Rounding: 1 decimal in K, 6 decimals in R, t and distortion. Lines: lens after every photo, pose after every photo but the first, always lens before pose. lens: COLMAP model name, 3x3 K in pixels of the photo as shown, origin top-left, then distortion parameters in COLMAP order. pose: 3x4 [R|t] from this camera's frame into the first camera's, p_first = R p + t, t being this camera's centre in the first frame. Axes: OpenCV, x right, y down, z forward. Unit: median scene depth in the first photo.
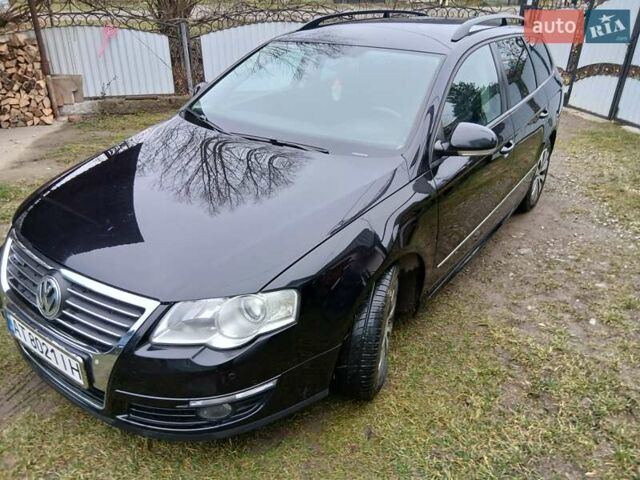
lens RADIAL K [[489.0, 0, 315.8], [0, 489.0, 239.9], [0, 0, 1]] dist [0.126655, -0.209585]
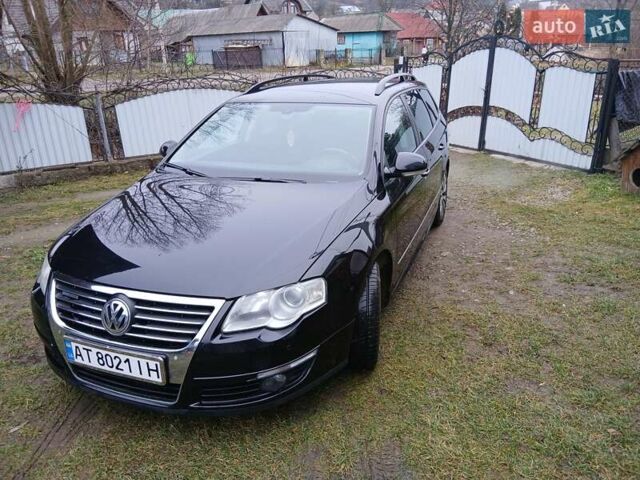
lens RADIAL K [[487.3, 0, 320.4], [0, 487.3, 237.7], [0, 0, 1]] dist [0.127891, -0.212716]
pose [[0.968205, -0.120762, 0.219080, -0.232609], [0.144855, 0.984646, -0.097412, 0.088545], [-0.203953, 0.126049, 0.970832, -0.211294]]
